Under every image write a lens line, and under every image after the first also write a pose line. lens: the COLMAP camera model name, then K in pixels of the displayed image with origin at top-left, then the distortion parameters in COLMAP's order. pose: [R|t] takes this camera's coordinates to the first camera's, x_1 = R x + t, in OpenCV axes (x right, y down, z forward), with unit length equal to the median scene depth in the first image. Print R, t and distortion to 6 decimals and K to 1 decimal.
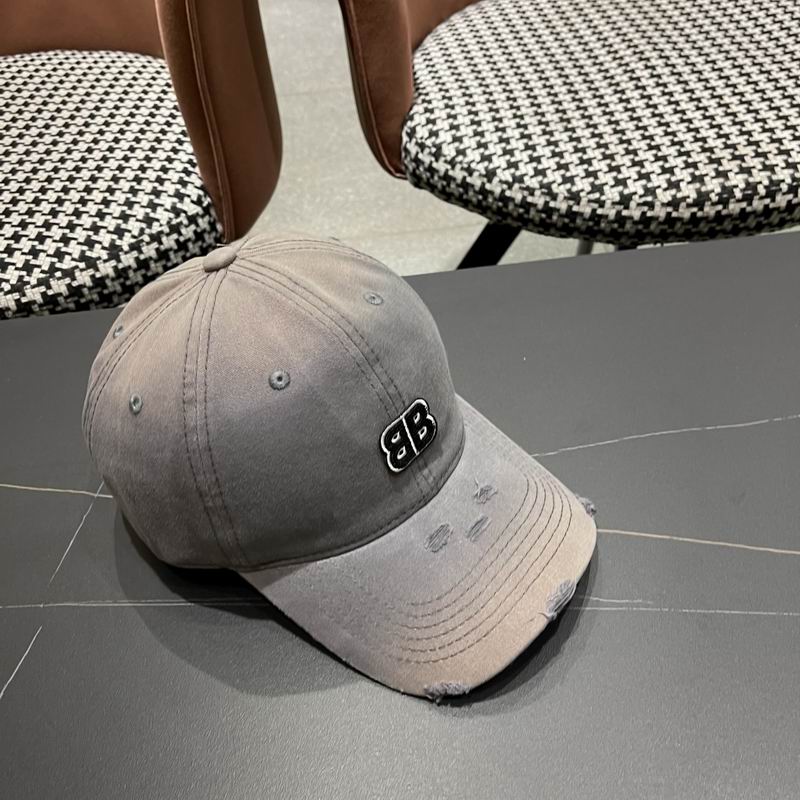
lens RADIAL K [[843.7, 0, 397.3], [0, 843.7, 412.7], [0, 0, 1]] dist [0.025264, 0.000000]
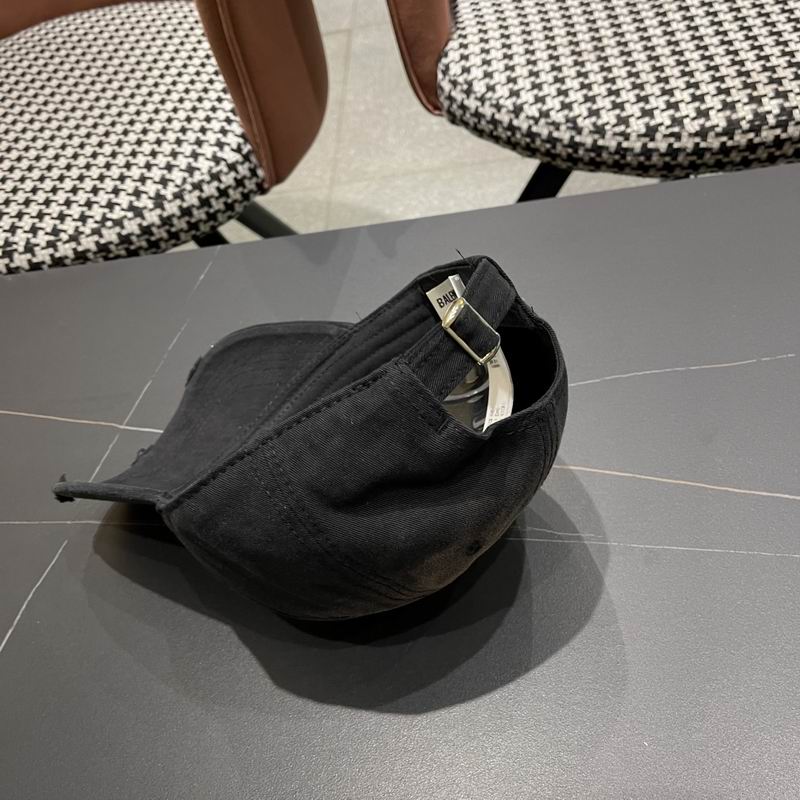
lens RADIAL K [[843.7, 0, 395.4], [0, 843.7, 404.9], [0, 0, 1]] dist [0.025264, 0.000000]
pose [[0.988033, 0.007956, -0.154035, 0.125118], [0.003850, 0.997086, 0.076194, -0.011645], [0.154193, -0.075875, 0.985123, -0.033562]]
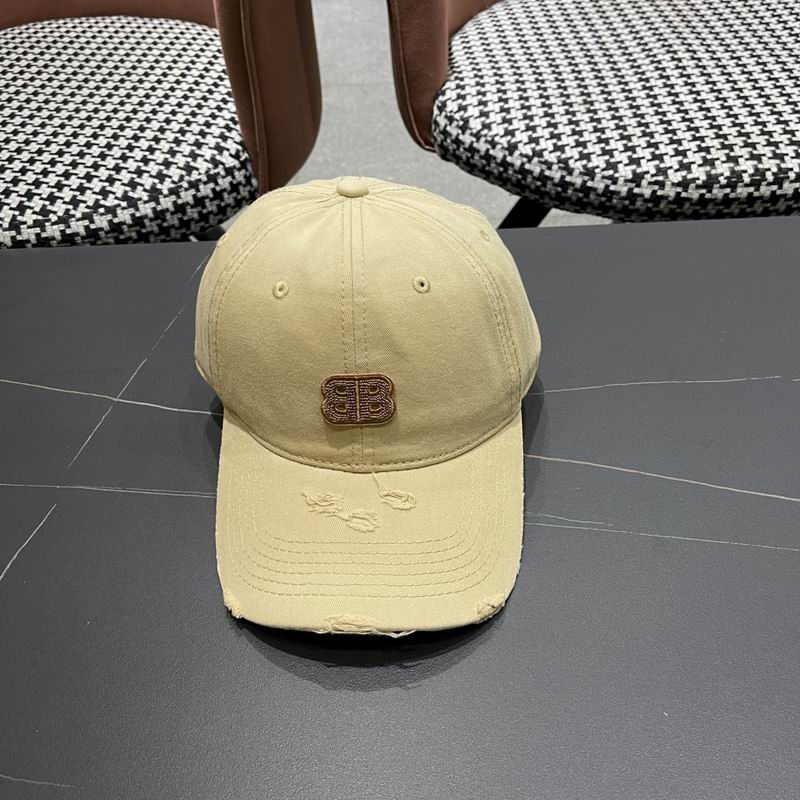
lens RADIAL K [[843.7, 0, 395.1], [0, 843.7, 405.6], [0, 0, 1]] dist [0.025264, 0.000000]
pose [[0.995964, 0.078231, -0.043996, 0.036624], [-0.079001, 0.996745, -0.016056, 0.067314], [0.042596, 0.019467, 0.998903, -0.053384]]
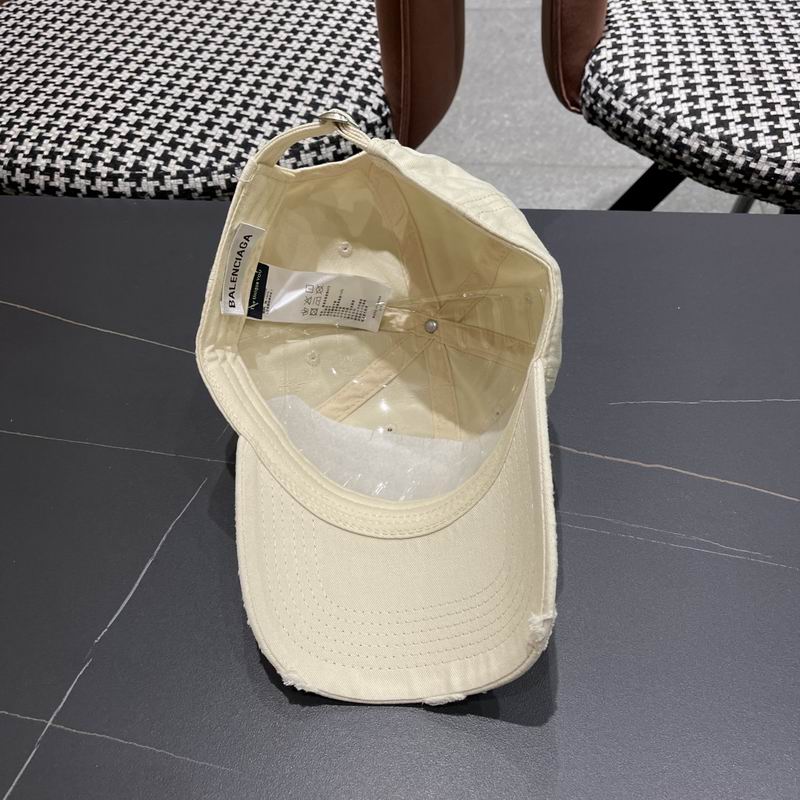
lens RADIAL K [[843.7, 0, 395.9], [0, 843.7, 401.8], [0, 0, 1]] dist [0.025264, 0.000000]
pose [[0.980106, 0.163917, -0.111905, -0.040154], [-0.155234, 0.984436, 0.082394, 0.012860], [0.123669, -0.063384, 0.990297, -0.047824]]
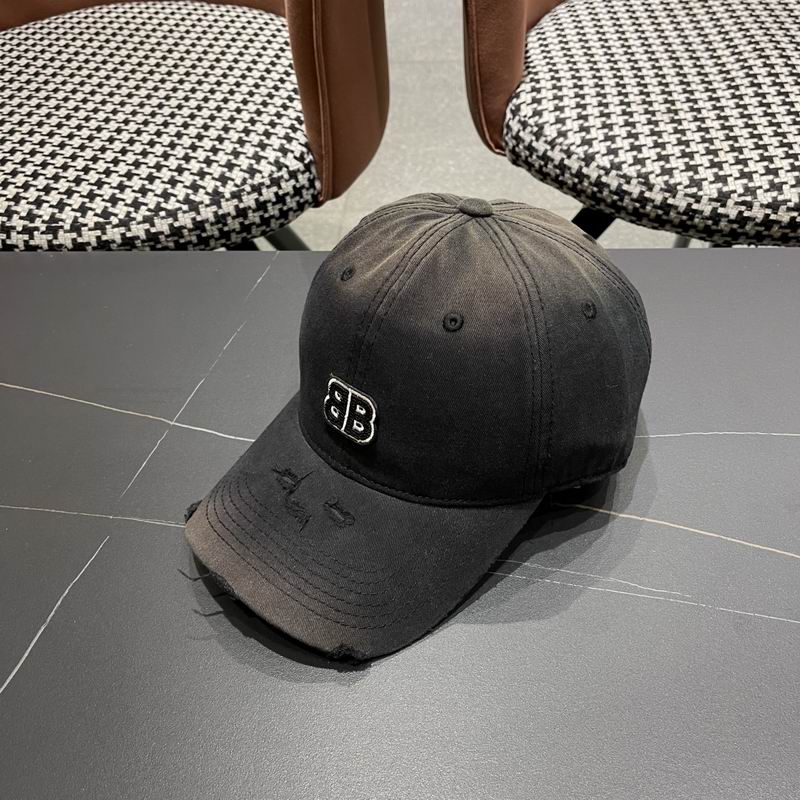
lens RADIAL K [[843.7, 0, 393.1], [0, 843.7, 394.4], [0, 0, 1]] dist [0.025264, 0.000000]
pose [[0.987829, 0.123092, -0.095087, 0.010812], [-0.122113, 0.992386, 0.016071, 0.007467], [0.096342, -0.004264, 0.995339, -0.021392]]
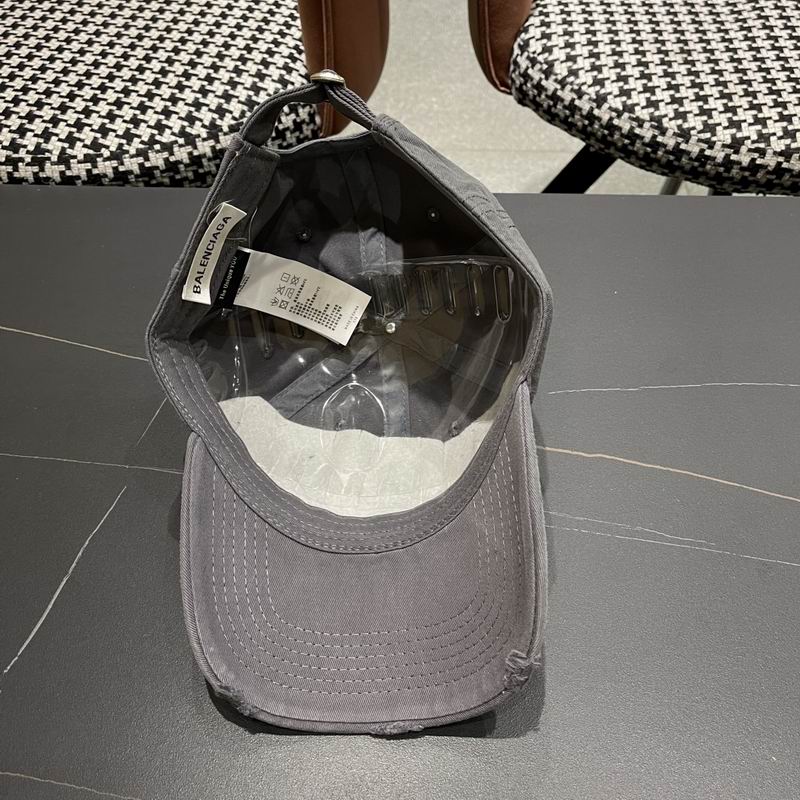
lens RADIAL K [[843.7, 0, 407.5], [0, 843.7, 412.4], [0, 0, 1]] dist [0.025264, 0.000000]
pose [[0.990590, 0.135247, -0.020983, -0.041561], [-0.132701, 0.986627, 0.094644, 0.010855], [0.033503, -0.090969, 0.995290, -0.011874]]
